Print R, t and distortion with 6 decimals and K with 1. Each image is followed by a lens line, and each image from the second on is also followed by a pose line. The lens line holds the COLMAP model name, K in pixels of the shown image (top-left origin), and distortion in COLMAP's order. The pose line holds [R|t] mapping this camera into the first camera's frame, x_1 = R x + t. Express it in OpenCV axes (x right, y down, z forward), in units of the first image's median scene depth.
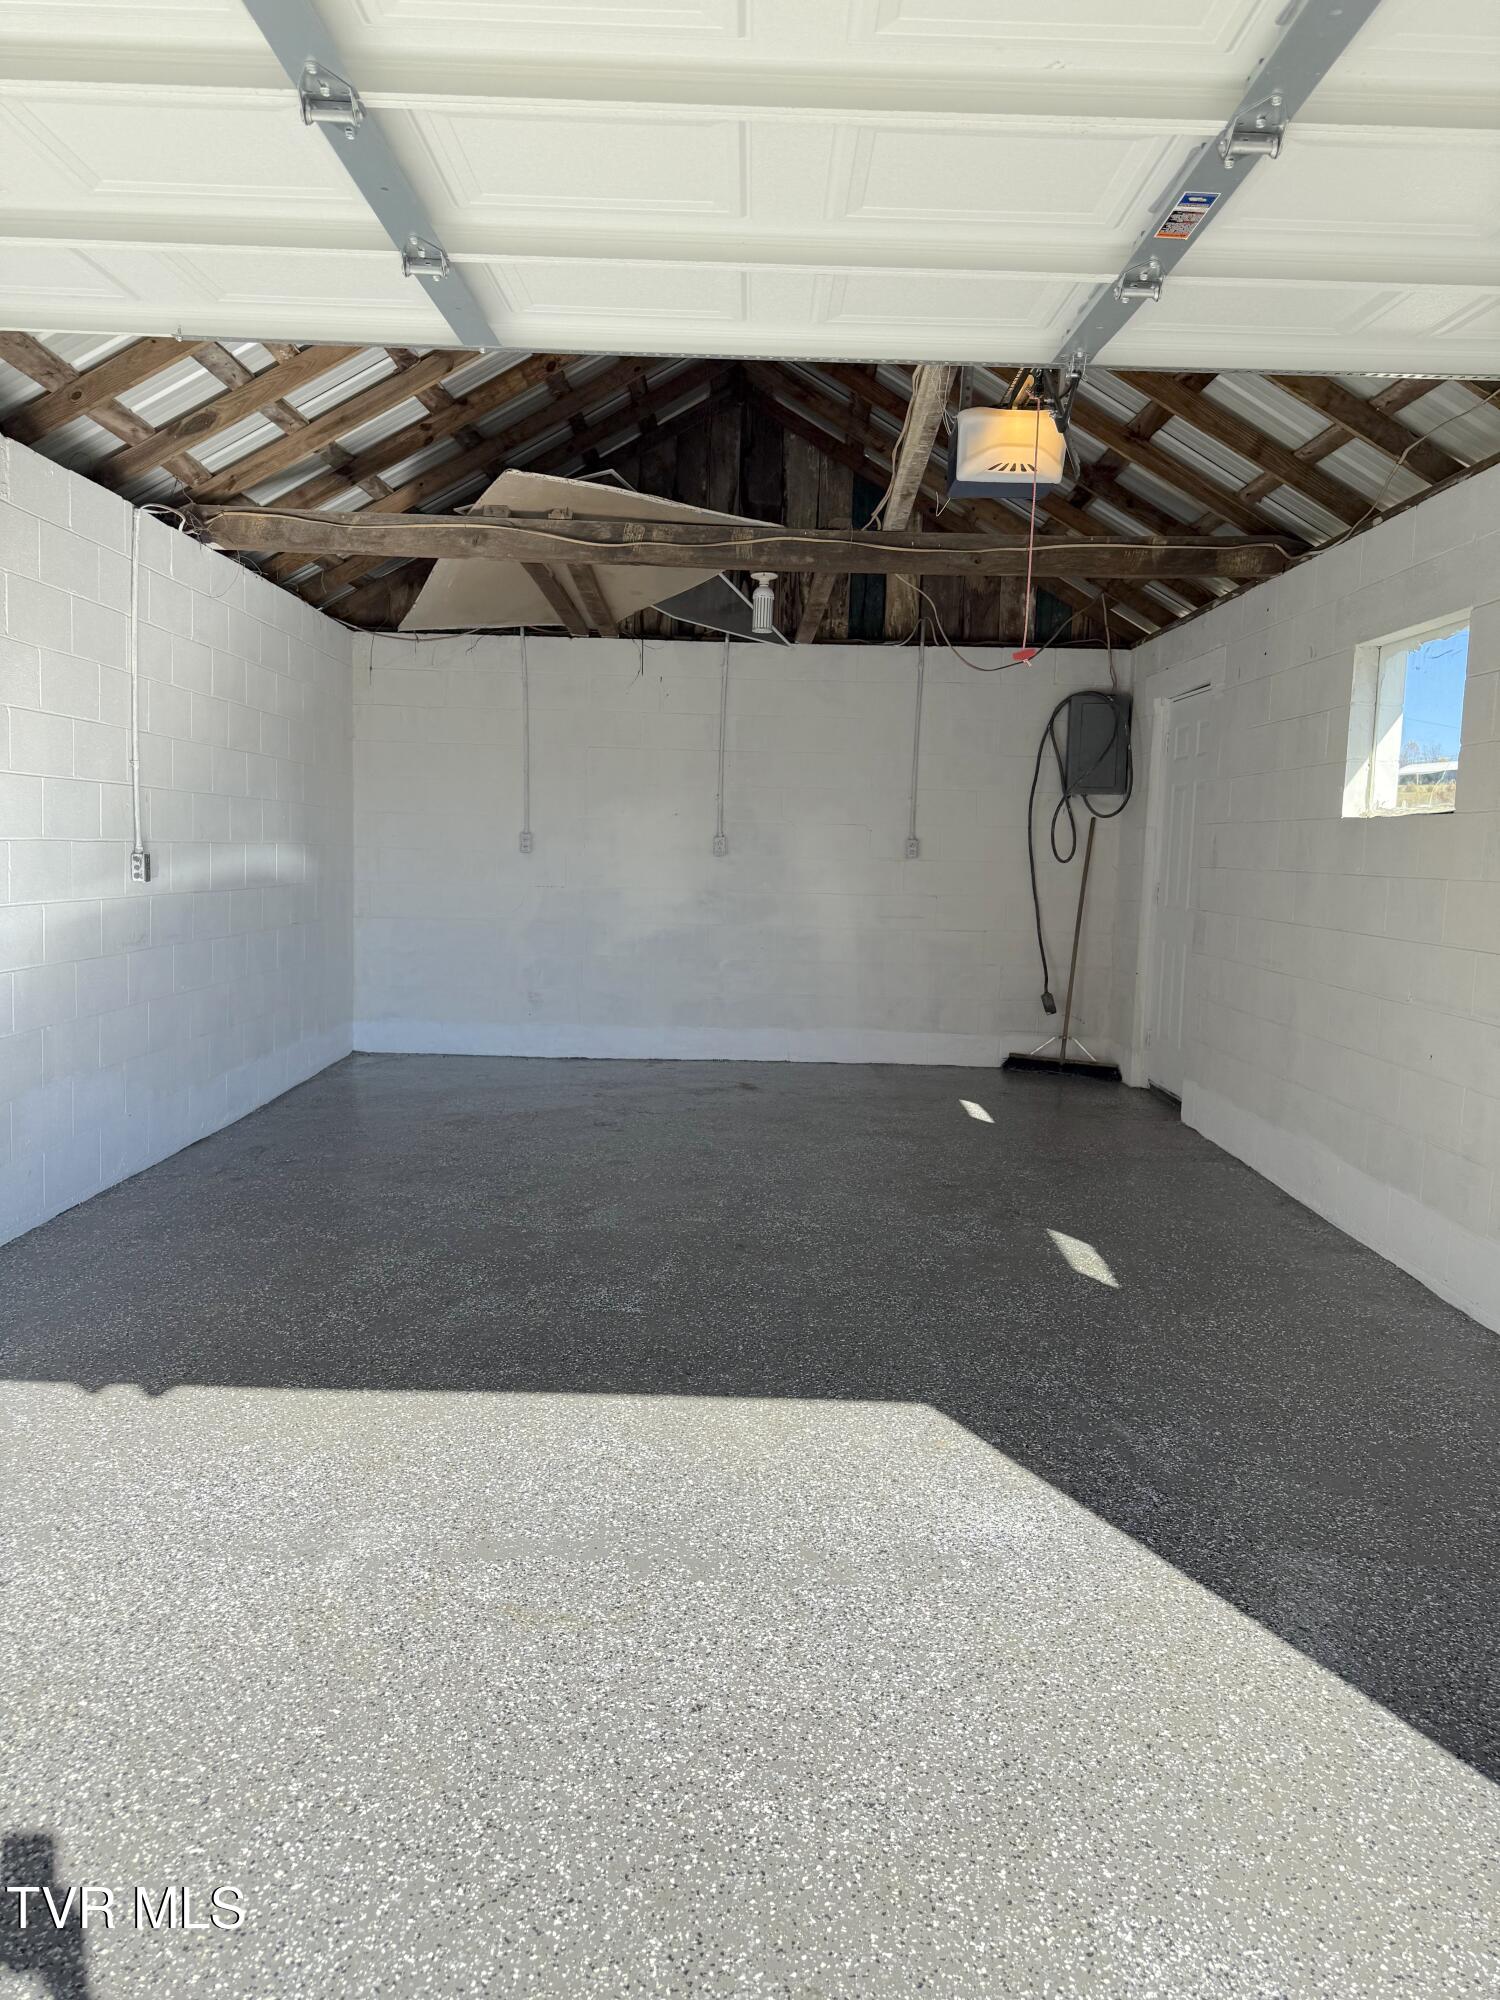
lens RADIAL K [[1402.5, 0, 743.7], [0, 1402.5, 990.7], [0, 0, 1]] dist [0.051617, -0.043260]
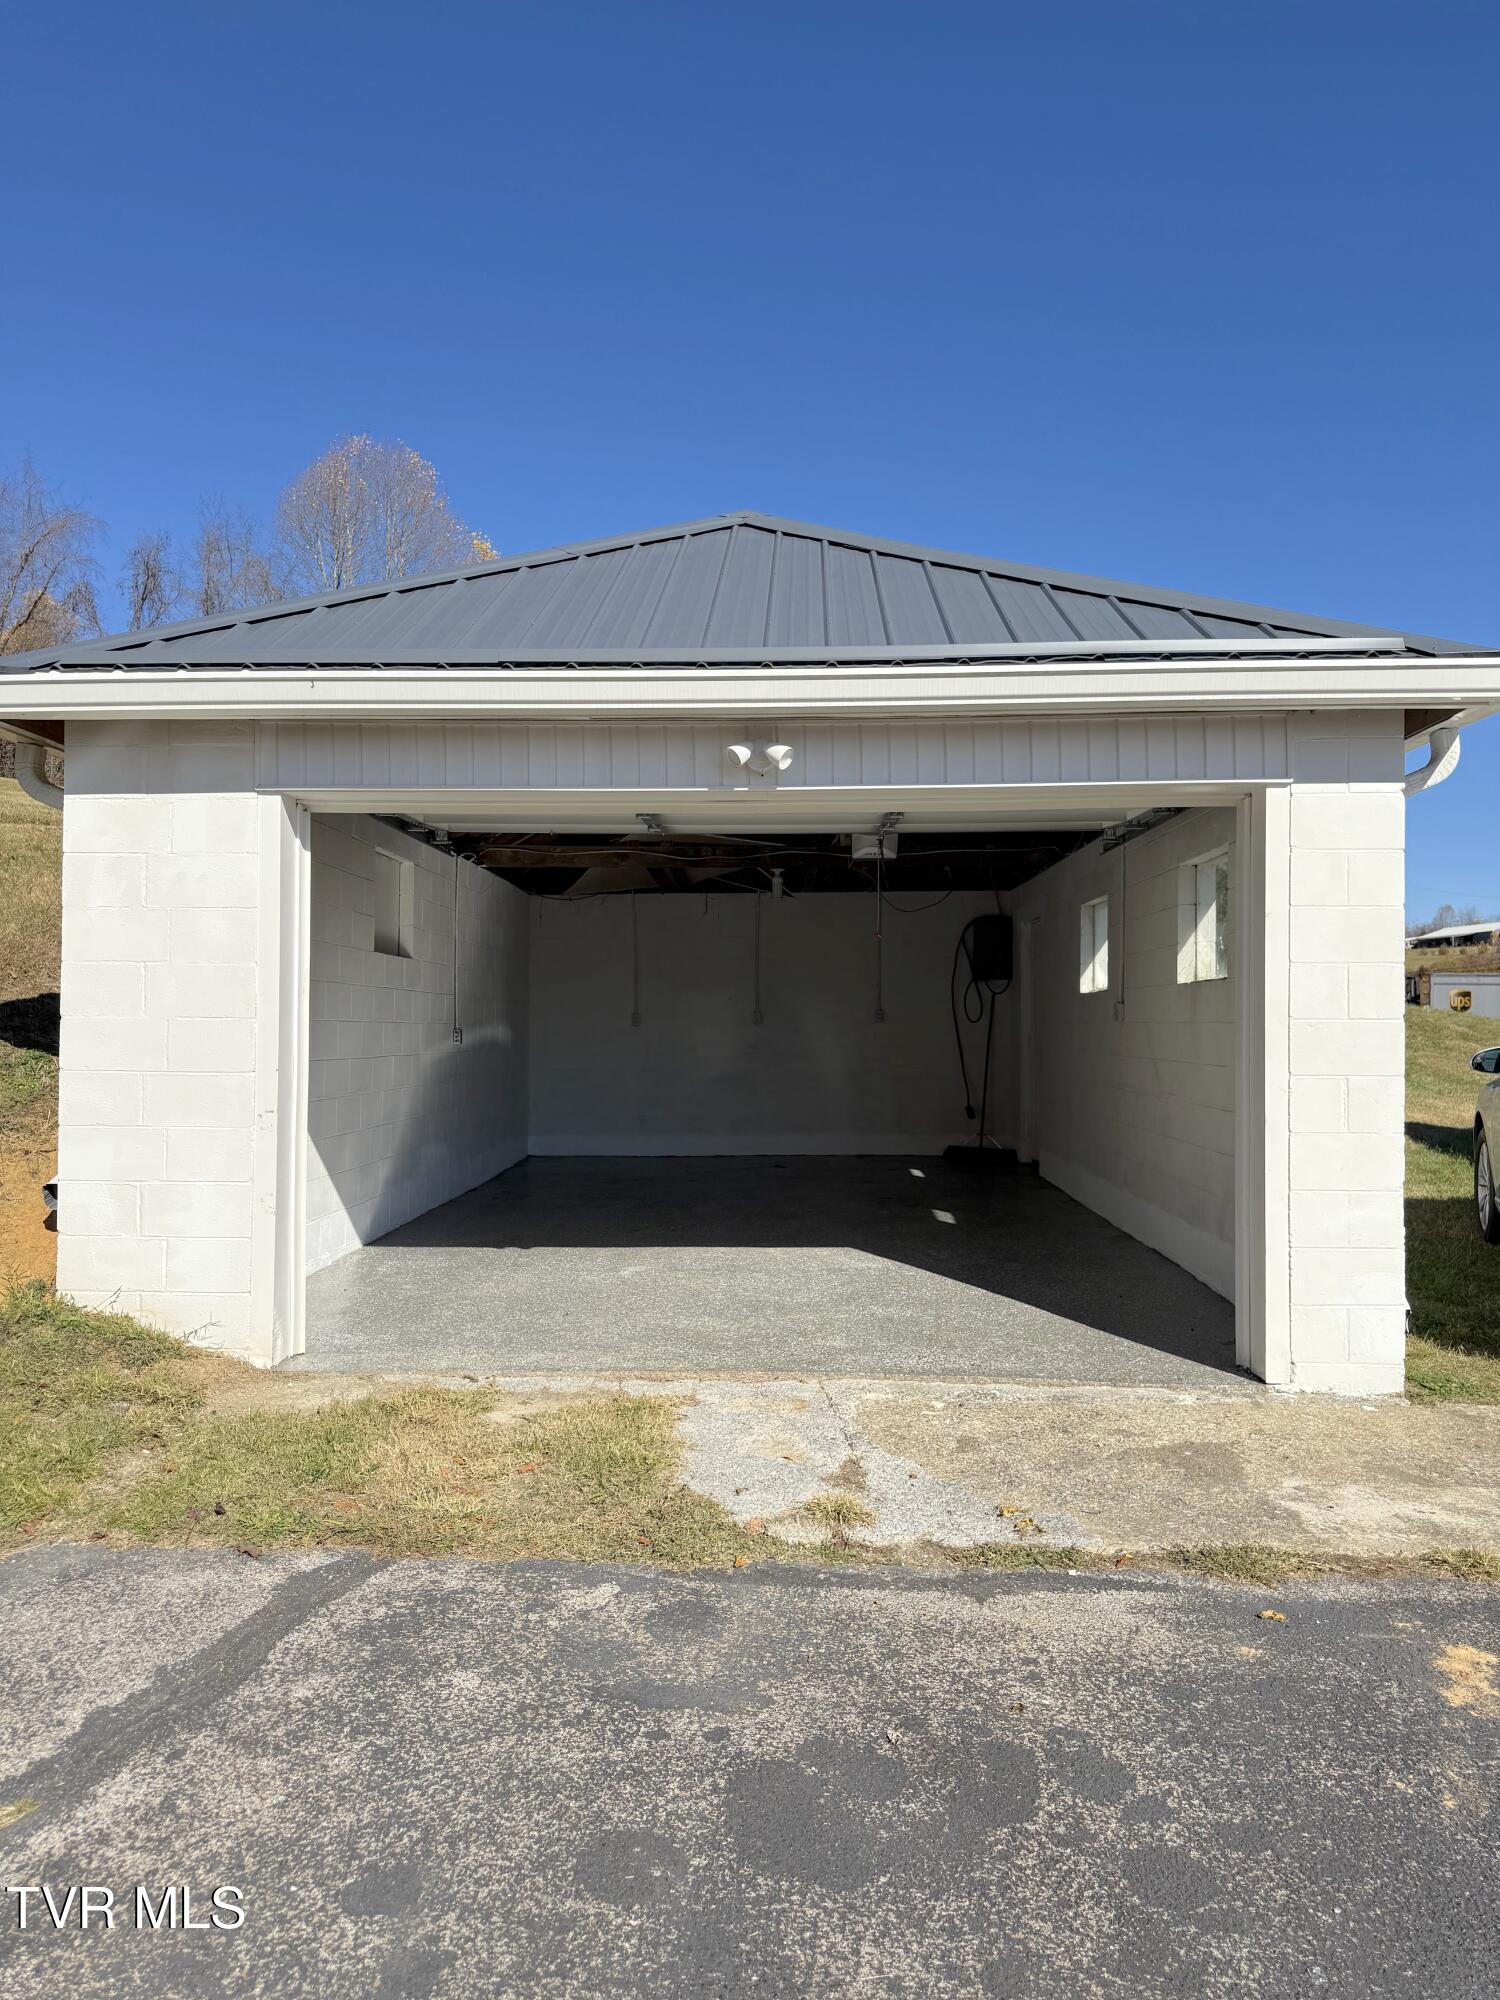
lens RADIAL K [[1402.5, 0, 737.1], [0, 1402.5, 1012.9], [0, 0, 1]] dist [0.051617, -0.043260]
pose [[0.999066, -0.027337, -0.033467, 0.013505], [0.023438, 0.993456, -0.111785, 0.069107], [0.036304, 0.110897, 0.993169, -0.587363]]
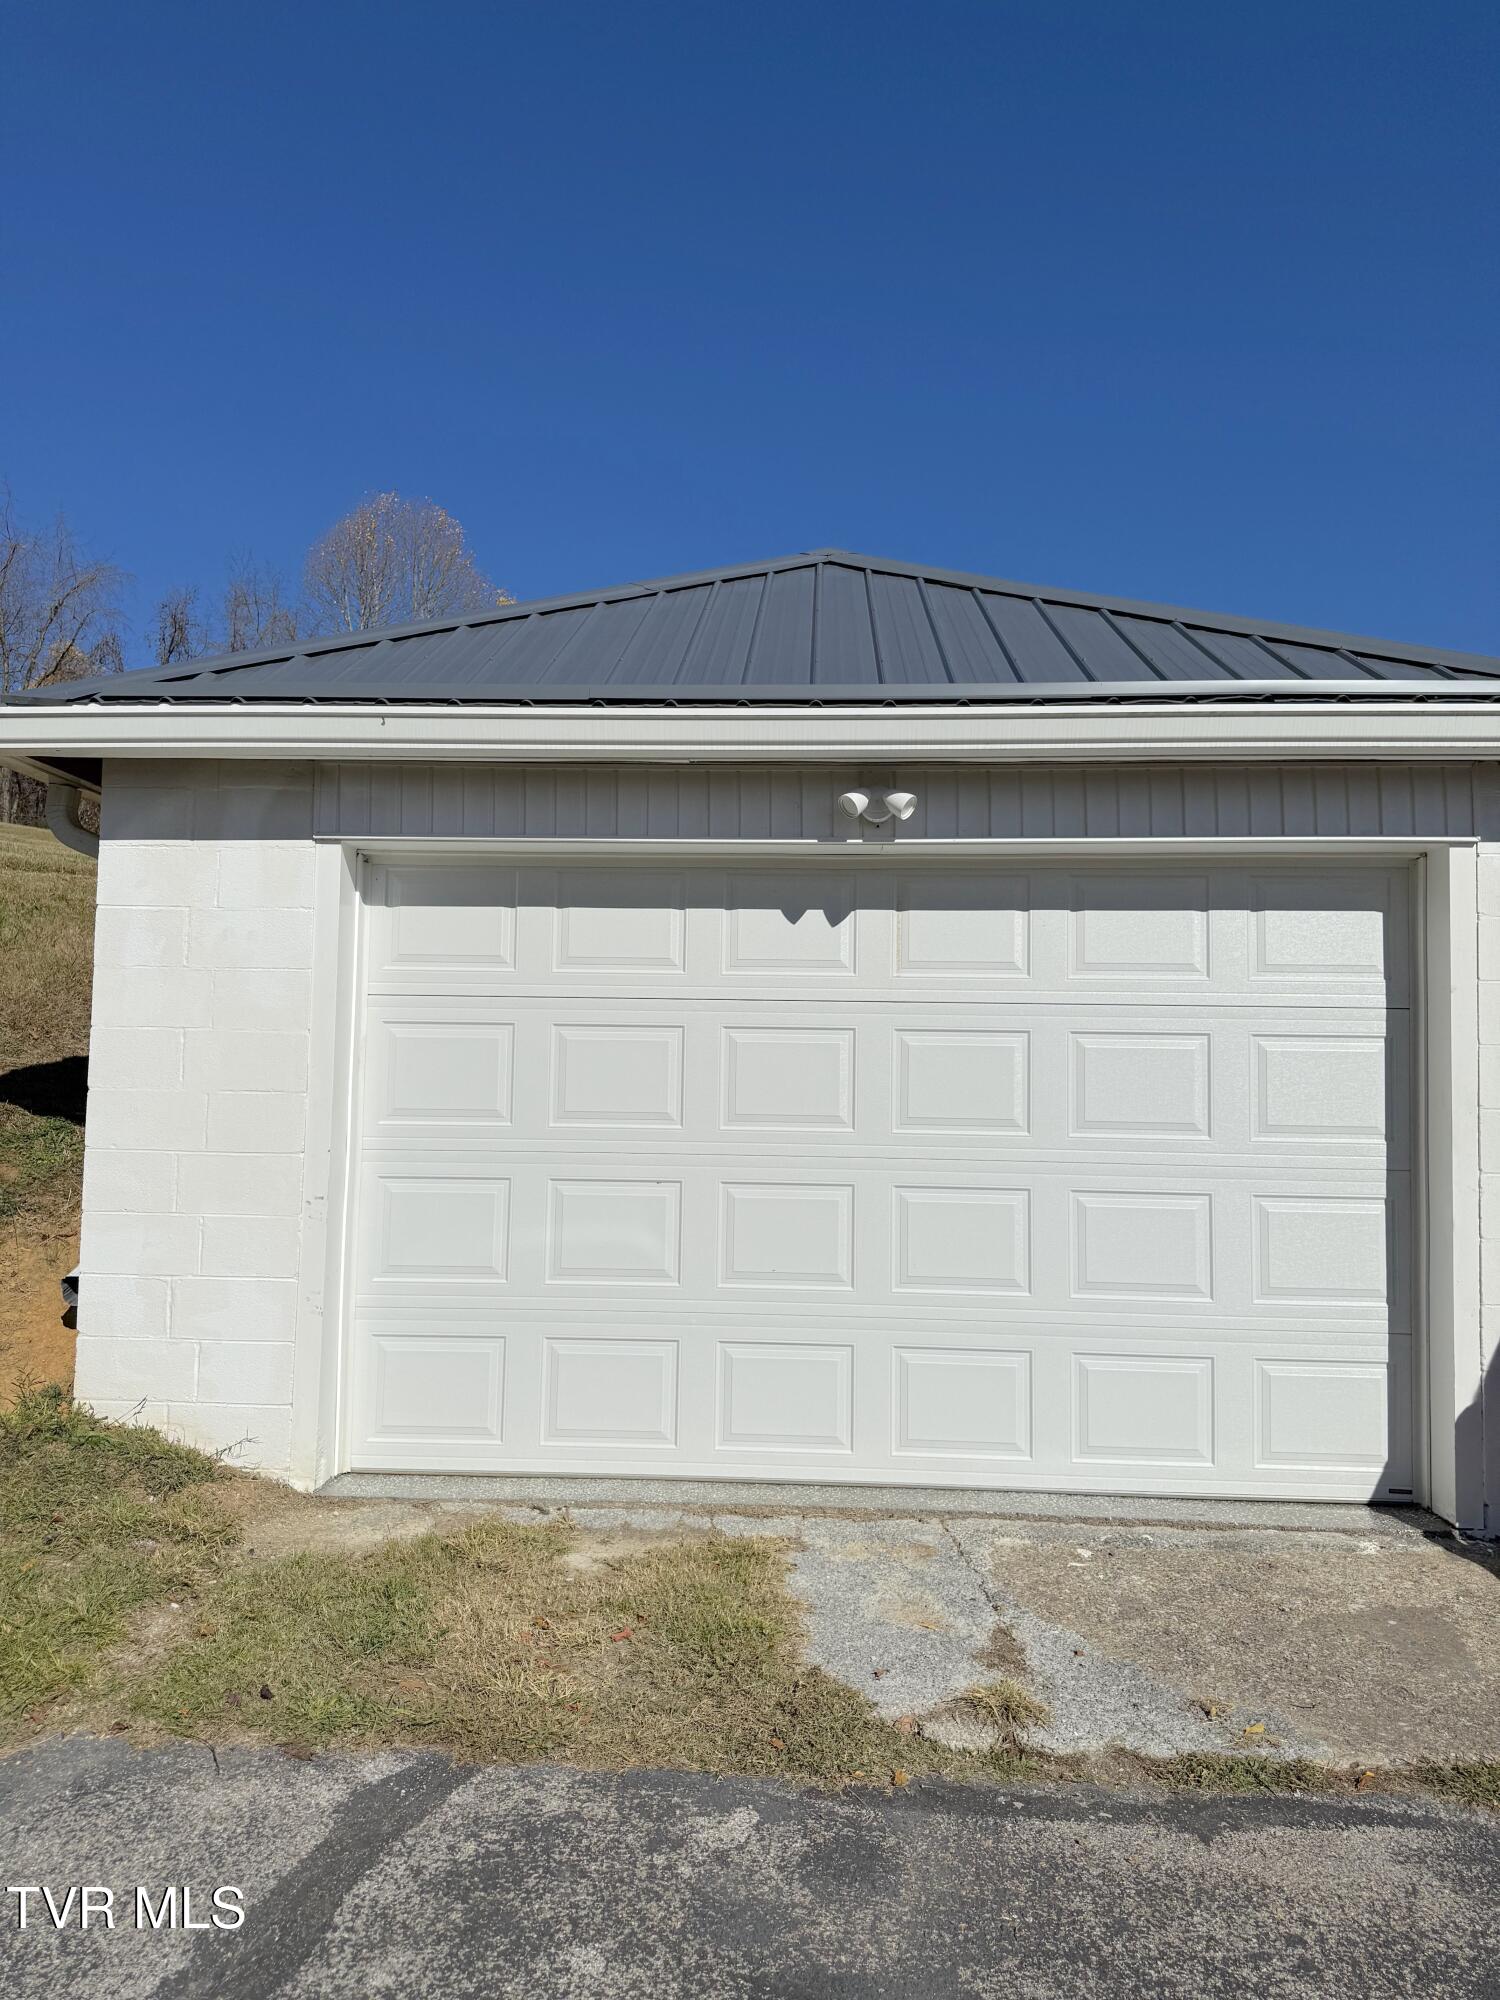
lens RADIAL K [[1402.5, 0, 738.7], [0, 1402.5, 1009.5], [0, 0, 1]] dist [0.051617, -0.043260]
pose [[0.999093, -0.016923, -0.039084, -0.071501], [0.010728, 0.988076, -0.153593, 0.033082], [0.041217, 0.153034, 0.987361, -0.451462]]
